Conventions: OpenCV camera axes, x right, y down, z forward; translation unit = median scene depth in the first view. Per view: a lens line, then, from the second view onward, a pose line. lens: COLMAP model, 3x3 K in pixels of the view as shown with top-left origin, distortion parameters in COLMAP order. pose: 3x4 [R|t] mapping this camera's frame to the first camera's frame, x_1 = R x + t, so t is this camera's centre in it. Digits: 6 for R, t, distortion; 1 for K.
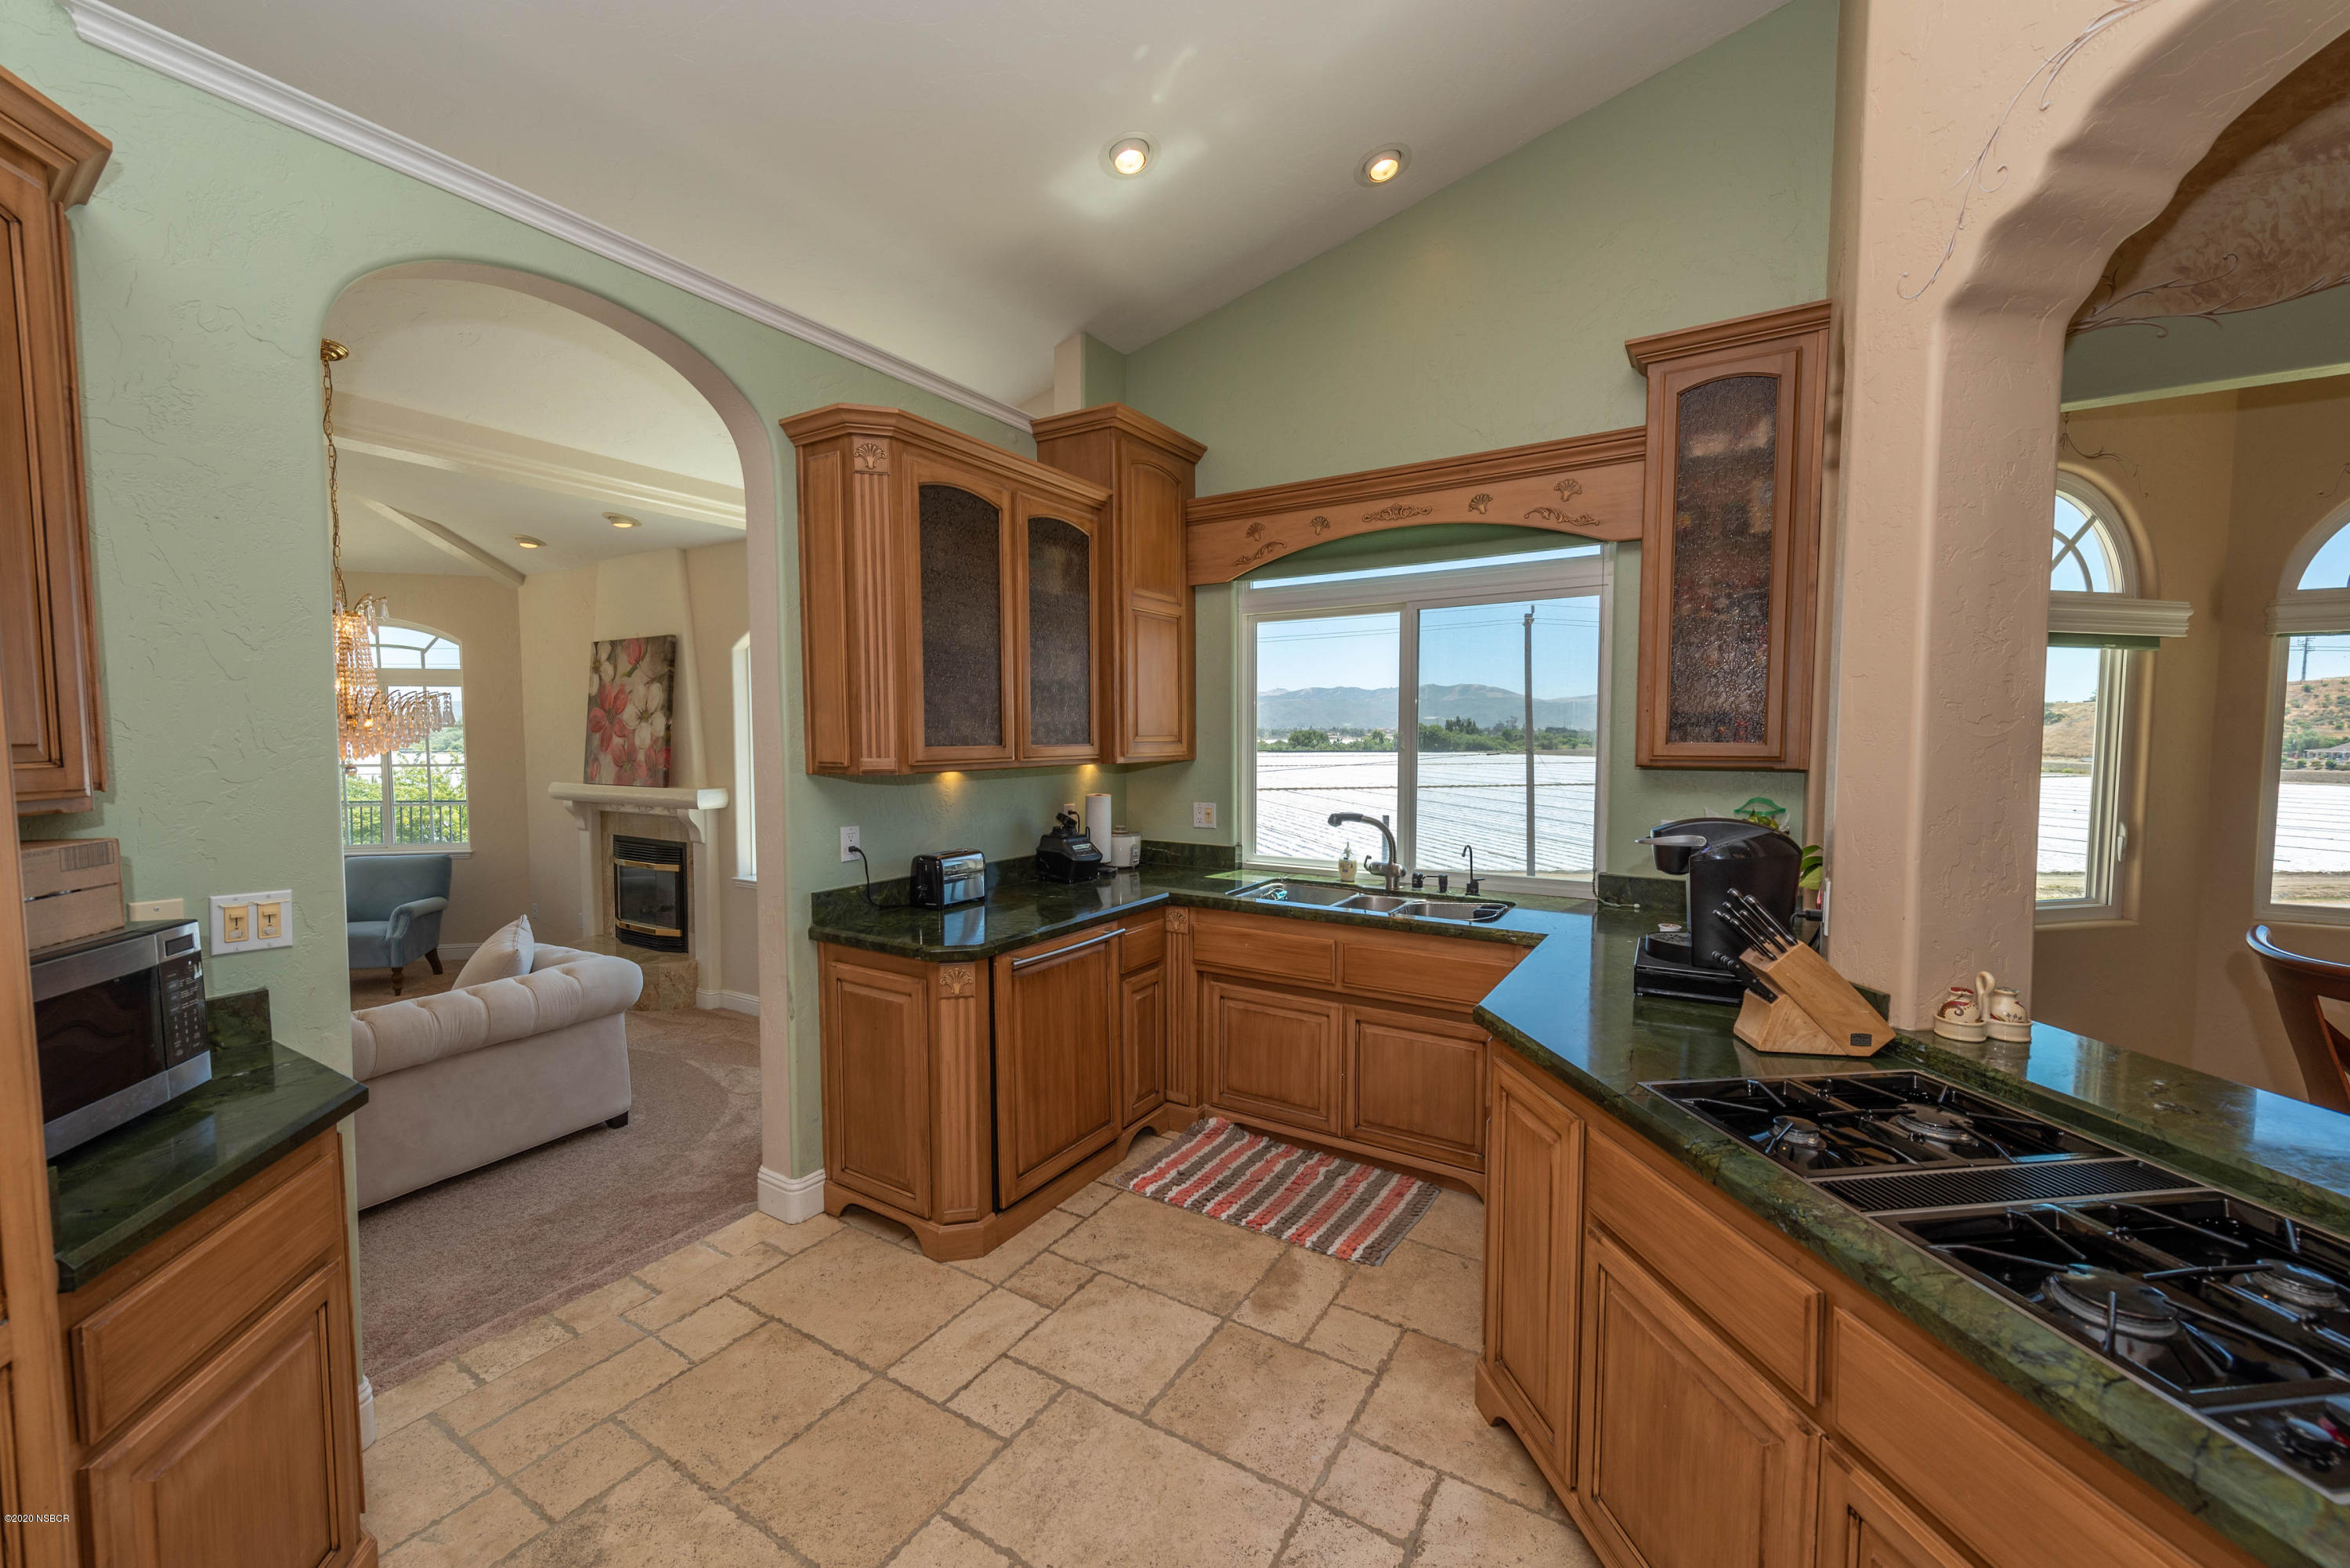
lens RADIAL K [[928.3, 0, 1189.2], [0, 928.3, 793.2], [0, 0, 1]] dist [0.018360, -0.003301]
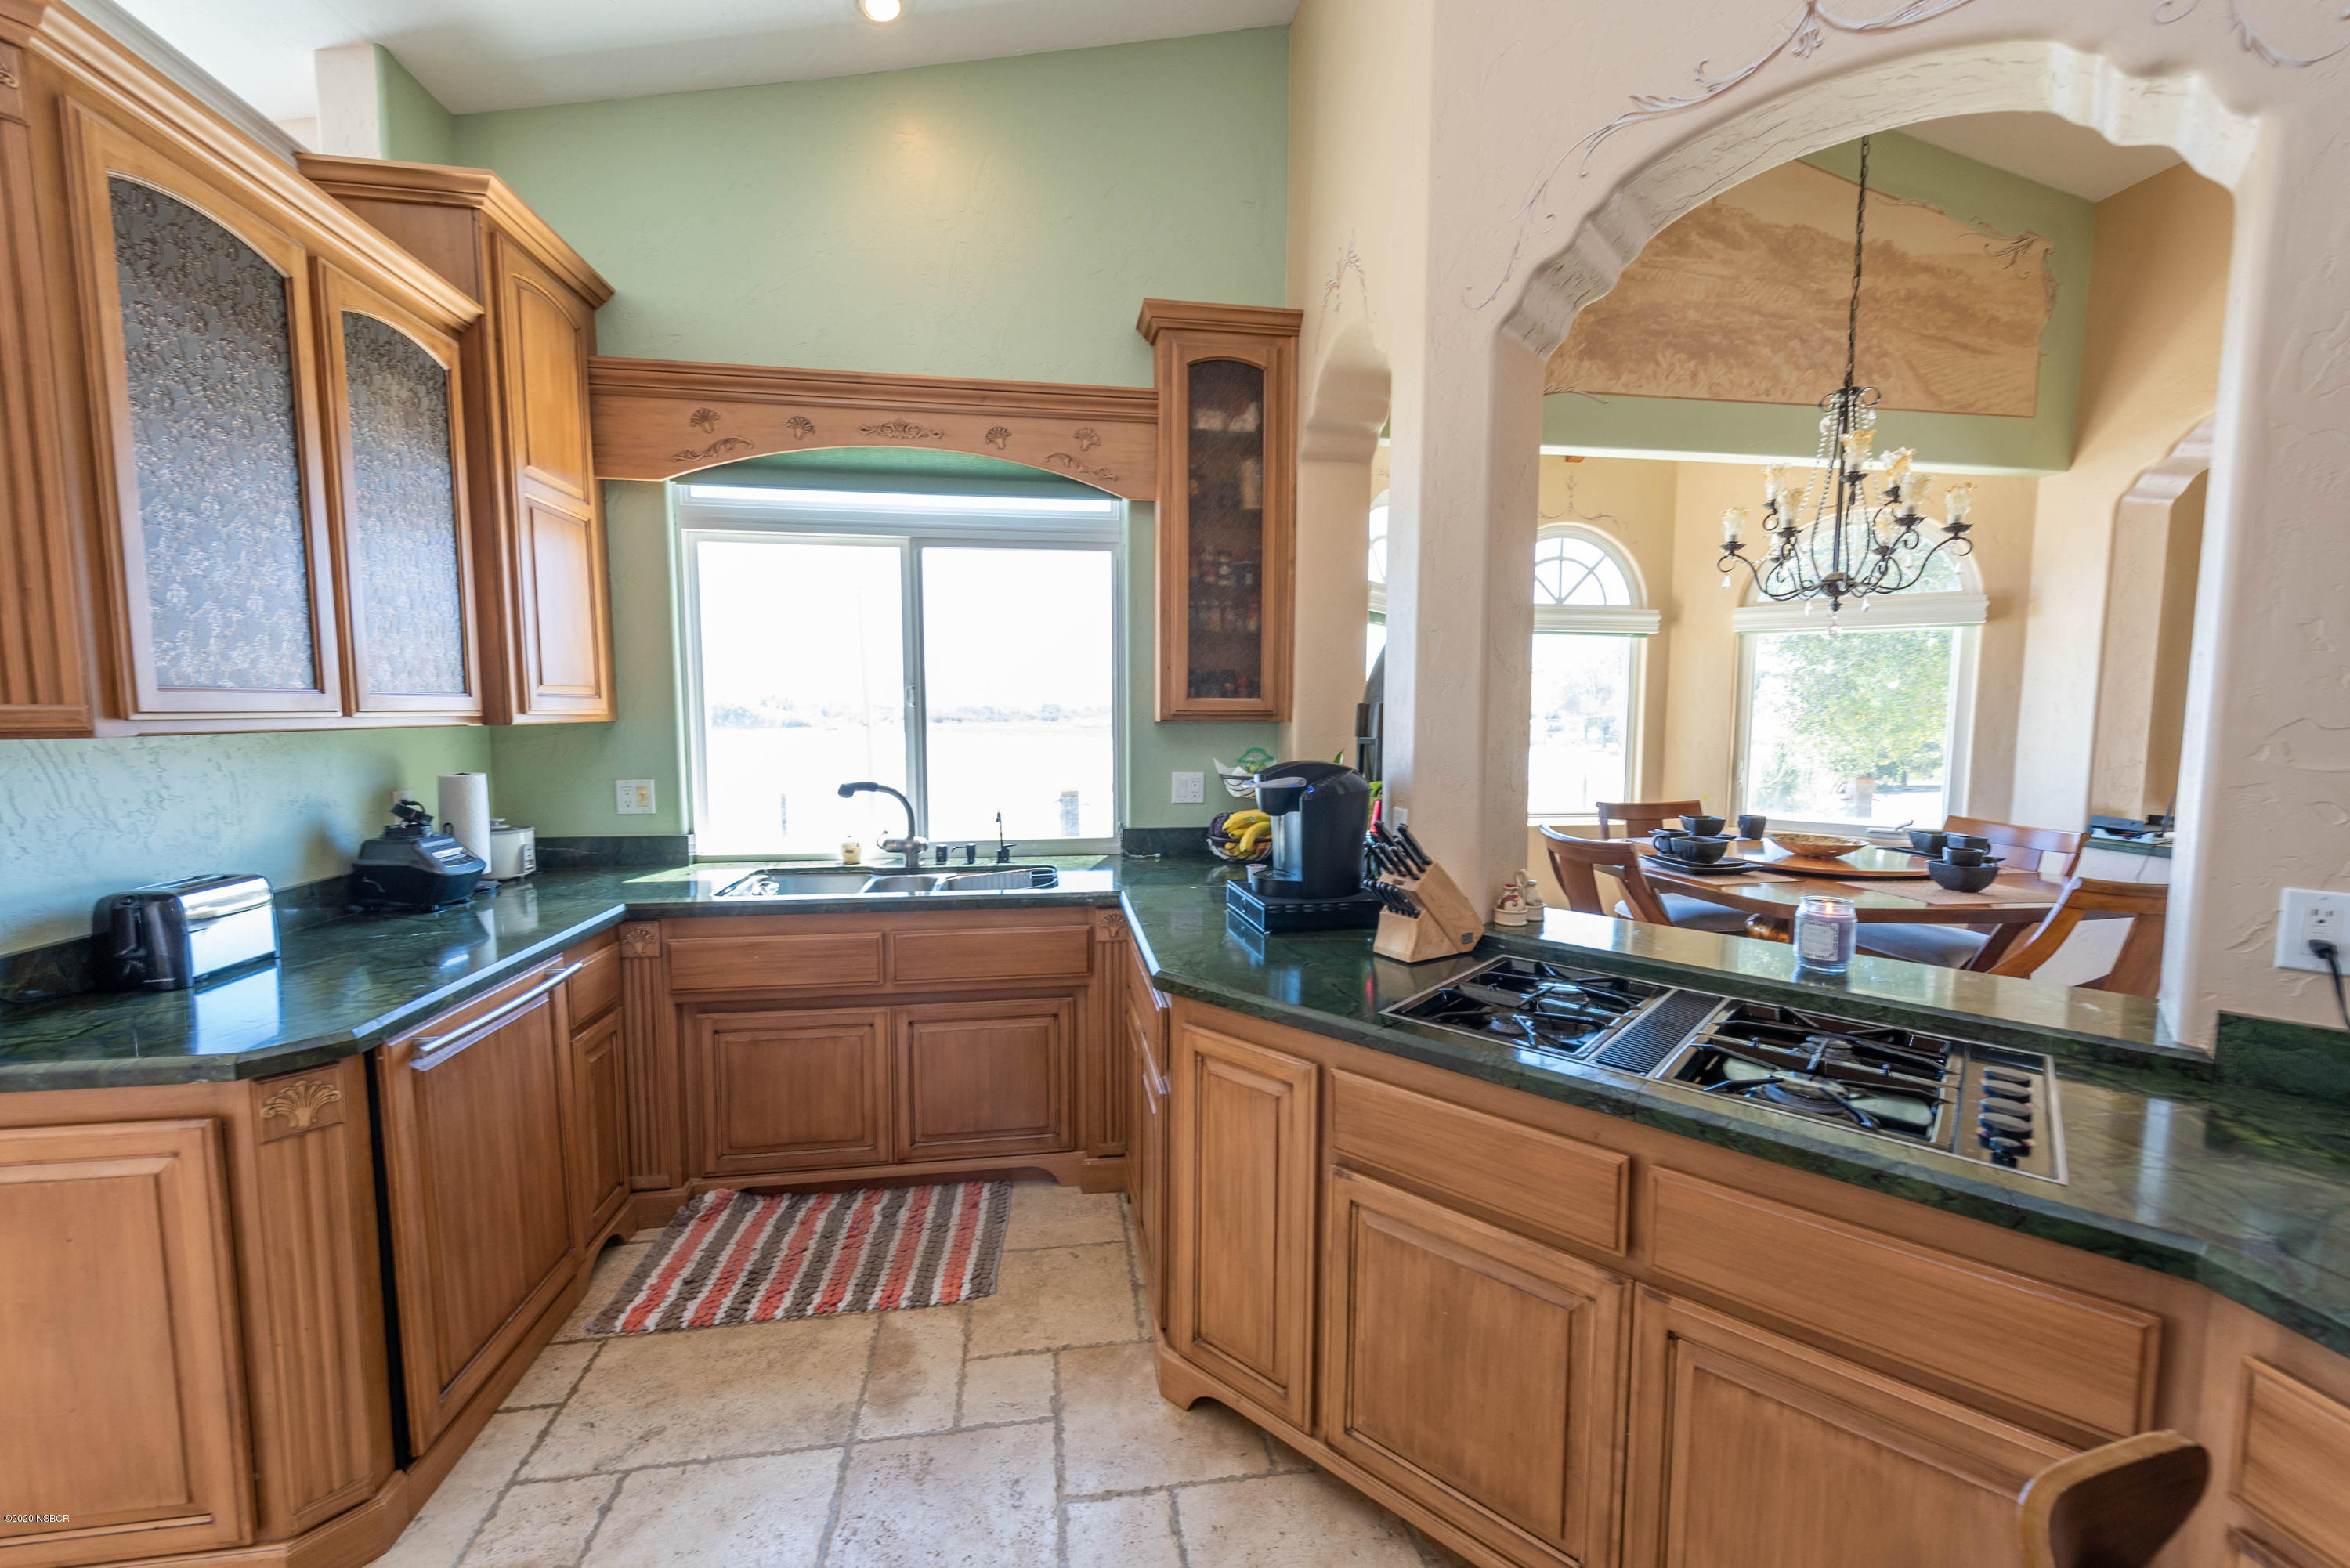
lens RADIAL K [[928.3, 0, 1189.2], [0, 928.3, 793.2], [0, 0, 1]] dist [0.018360, -0.003301]
pose [[0.762030, -0.054717, 0.645226, -0.168272], [0.039143, 0.998494, 0.038446, 0.012471], [-0.646358, -0.004040, 0.763024, 0.190503]]
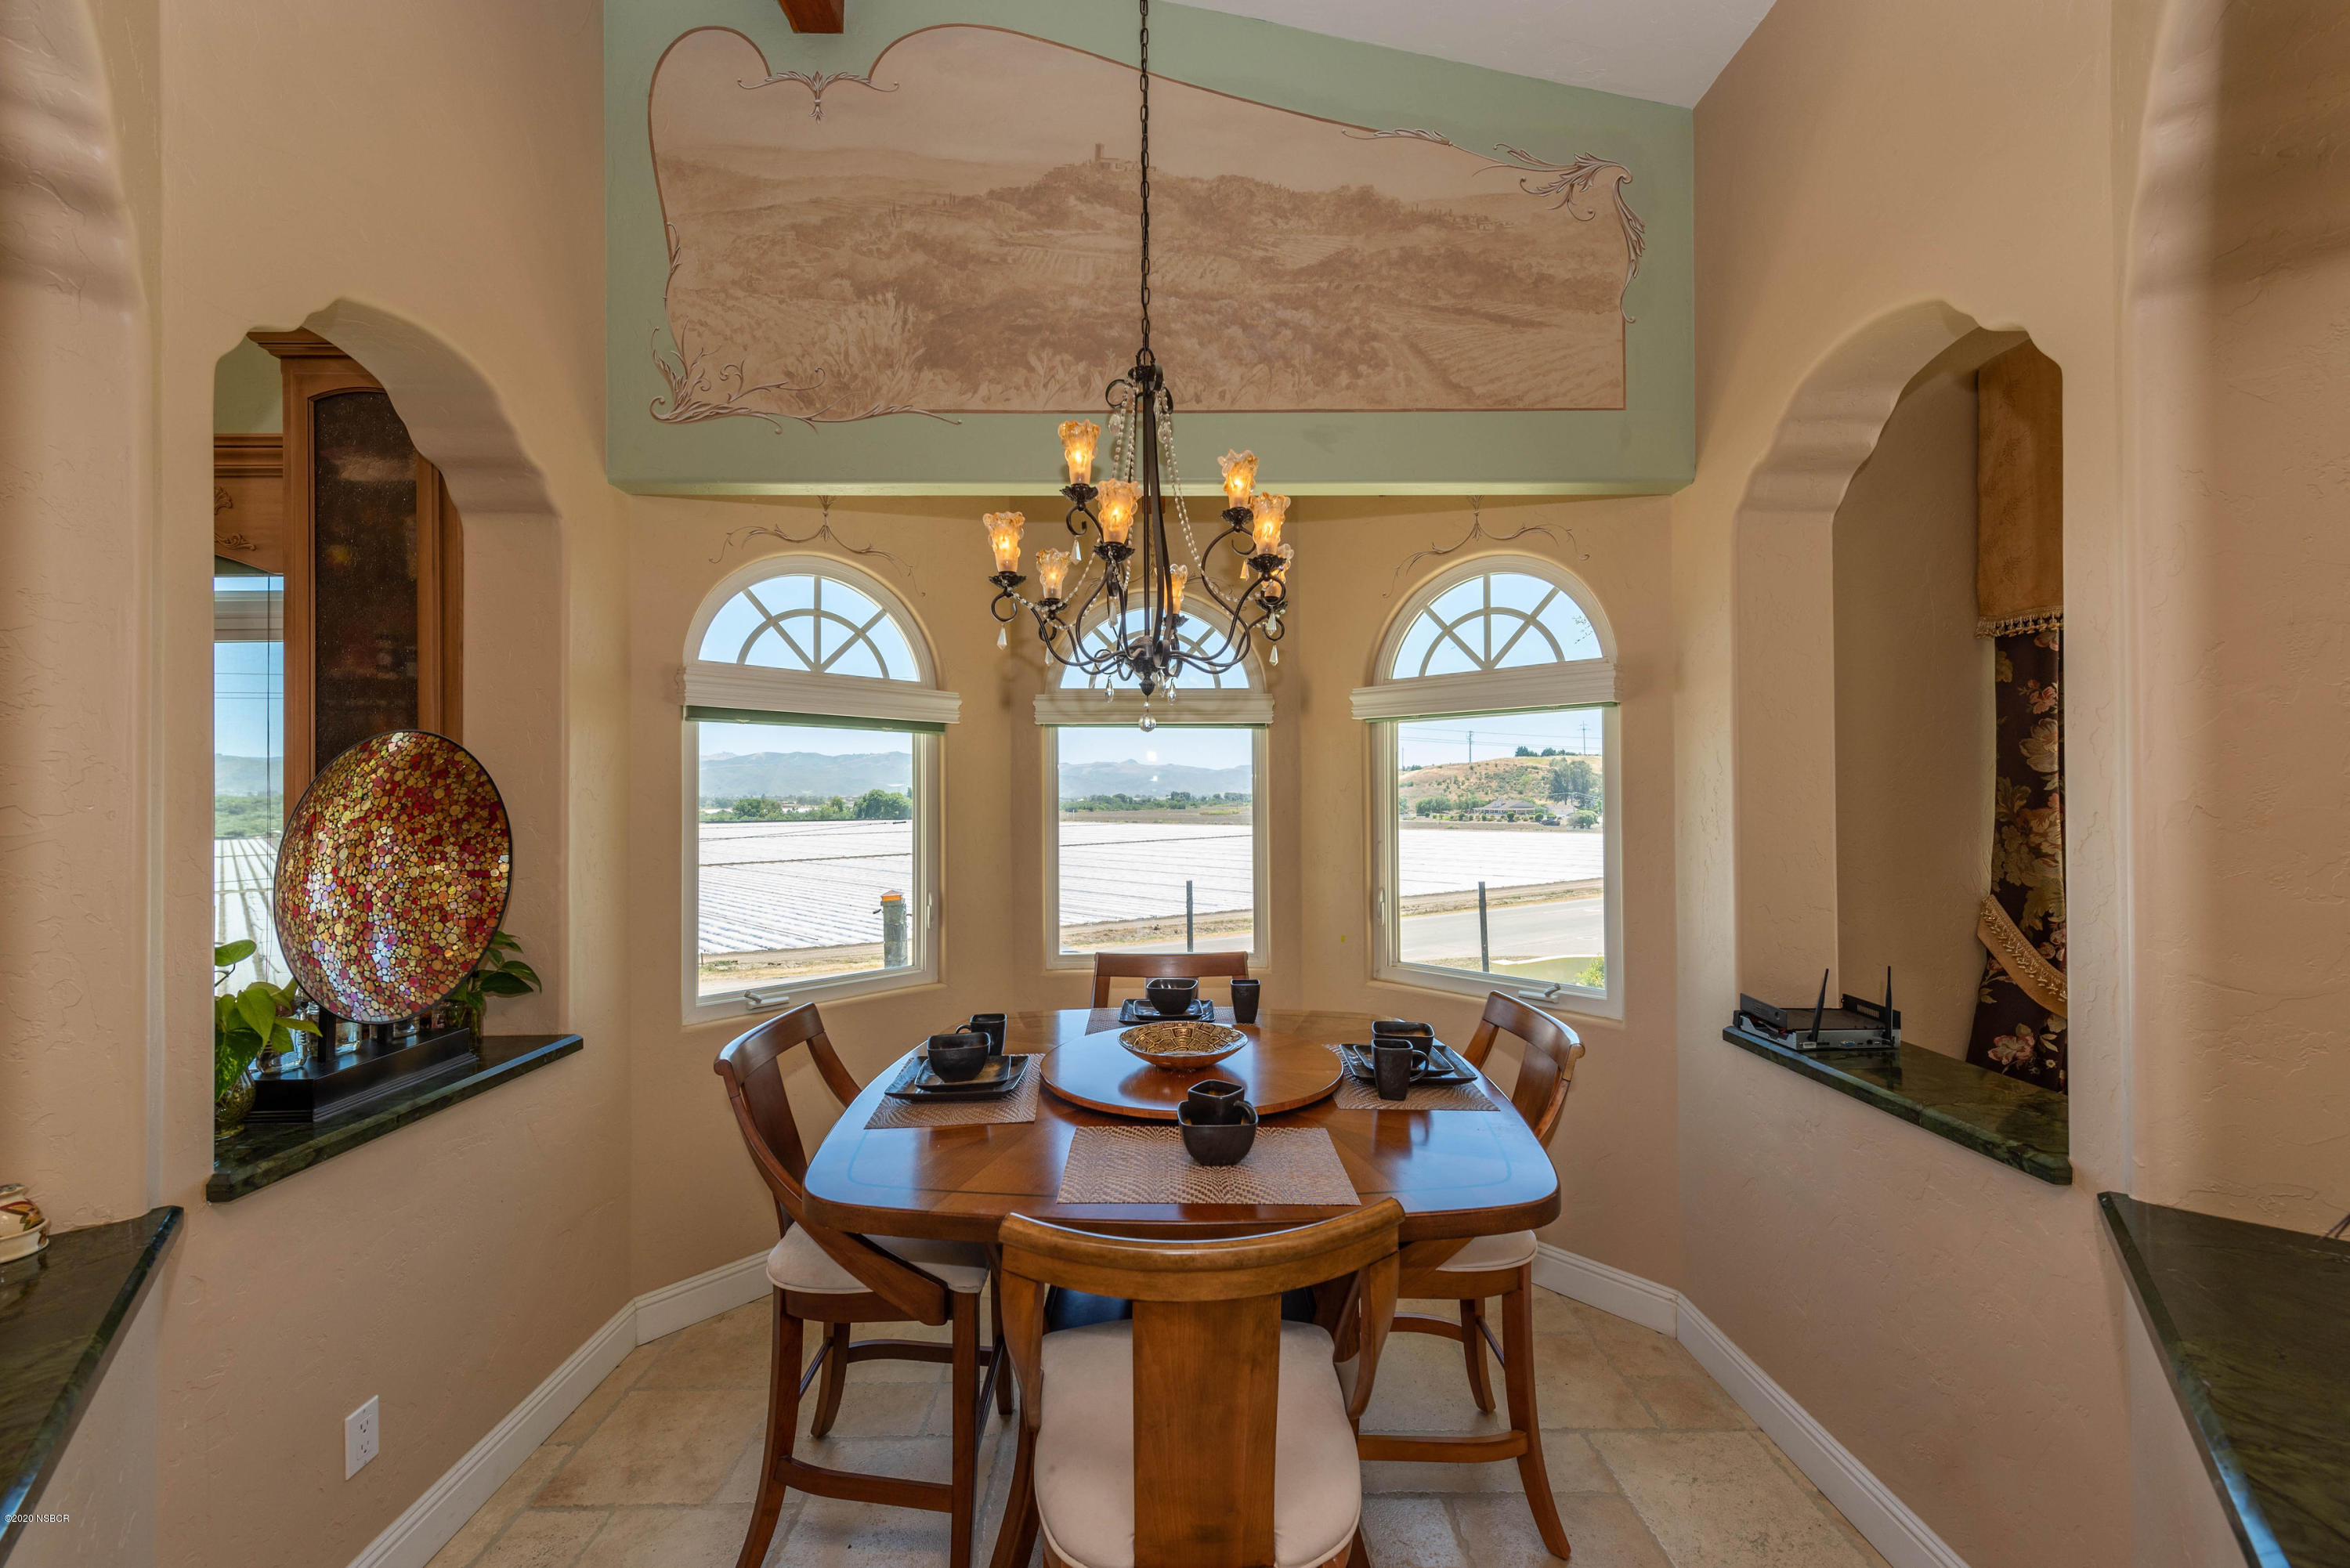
lens RADIAL K [[928.3, 0, 1189.2], [0, 928.3, 793.2], [0, 0, 1]] dist [0.018360, -0.003301]
pose [[0.848828, -0.004191, 0.528653, 0.703317], [0.042465, 0.997278, -0.060278, -0.006614], [-0.526961, 0.073615, 0.846695, -0.062613]]
